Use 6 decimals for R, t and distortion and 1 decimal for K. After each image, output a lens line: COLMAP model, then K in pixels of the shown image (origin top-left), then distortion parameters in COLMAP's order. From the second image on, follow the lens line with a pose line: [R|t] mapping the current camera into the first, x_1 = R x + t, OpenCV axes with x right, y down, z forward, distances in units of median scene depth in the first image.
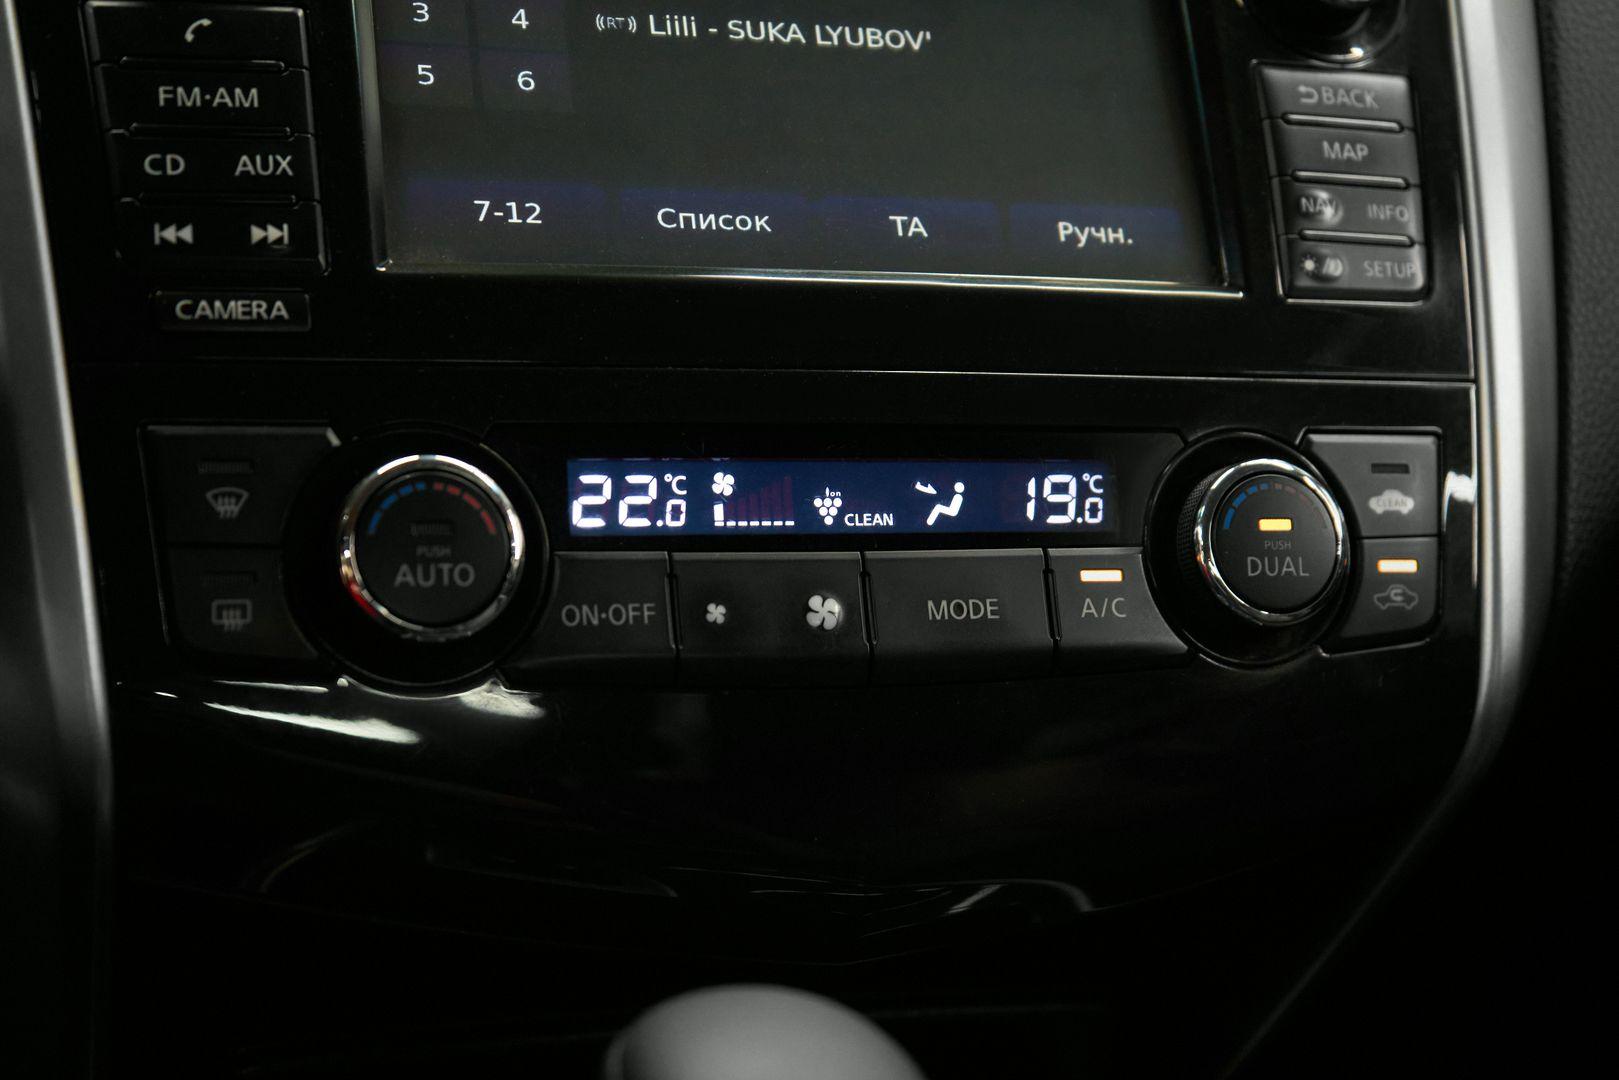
lens RADIAL K [[2759.2, 0, 798.5], [0, 2759.2, 530.3], [0, 0, 1]] dist [0.076999, 0.000000]
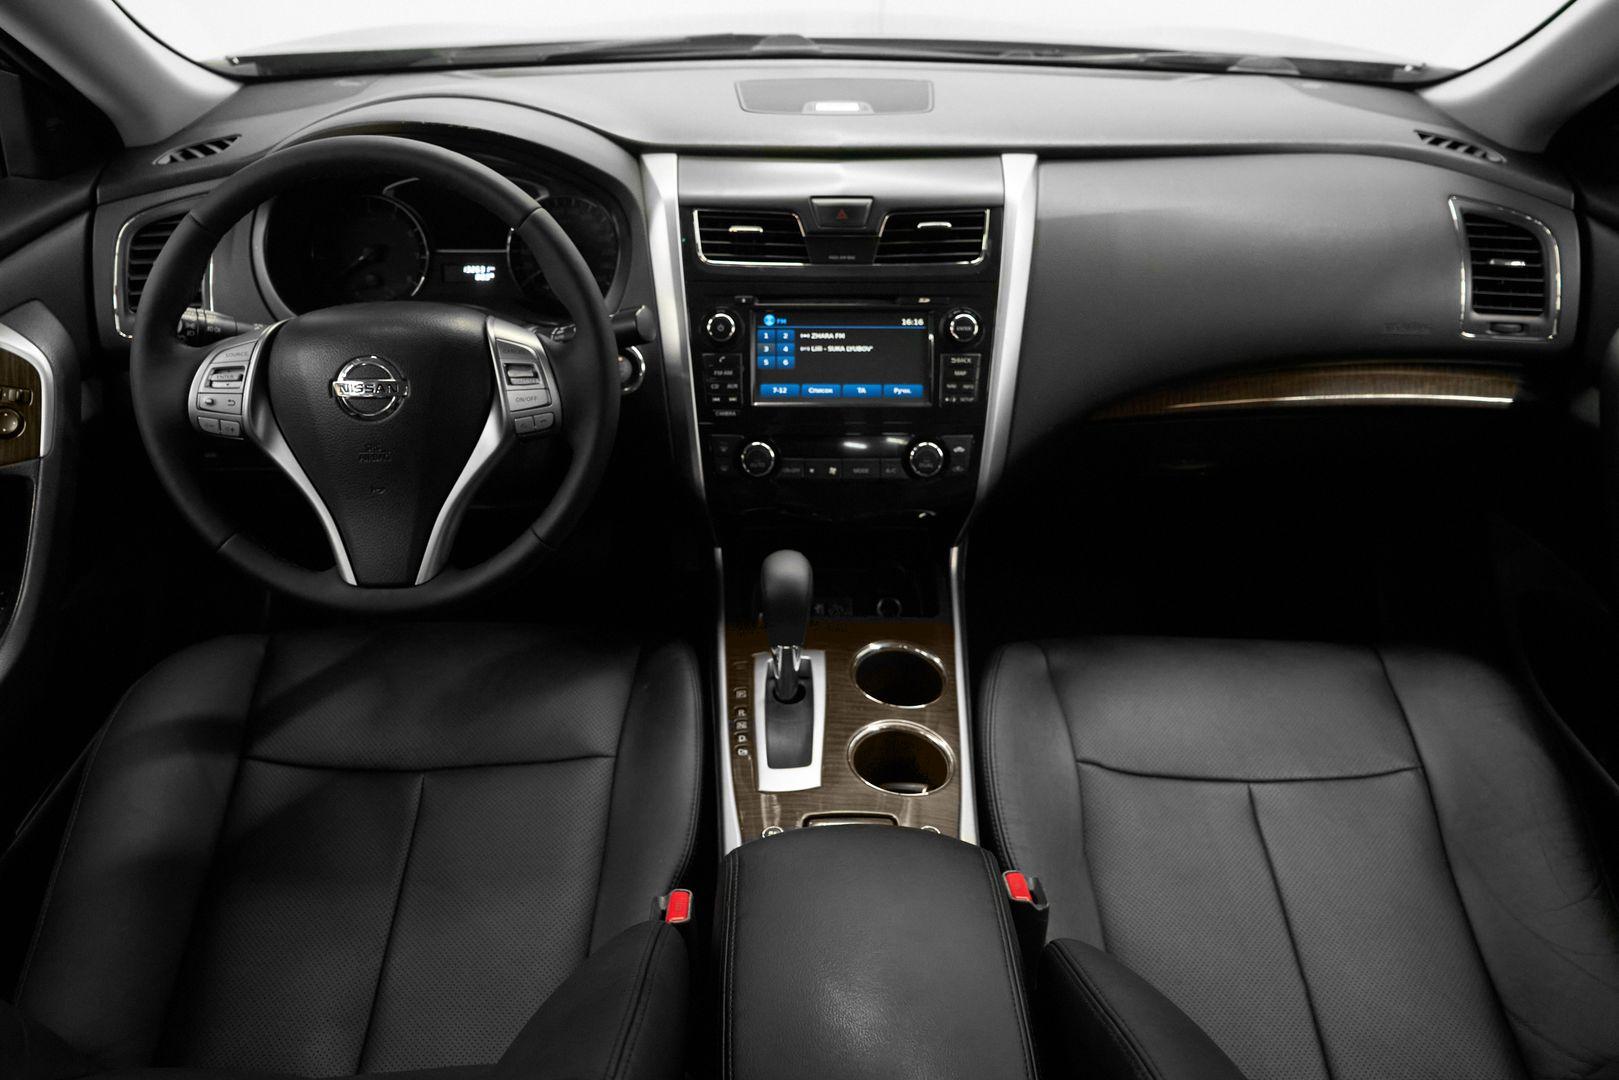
lens RADIAL K [[1276.0, 0, 804.0], [0, 1276.0, 544.8], [0, 0, 1]] dist [-0.011543, -0.025613]
pose [[0.944674, 0.123457, -0.303889, 0.700017], [-0.011765, 0.938622, 0.344747, -0.663527], [0.327798, -0.322099, 0.888144, -1.218213]]
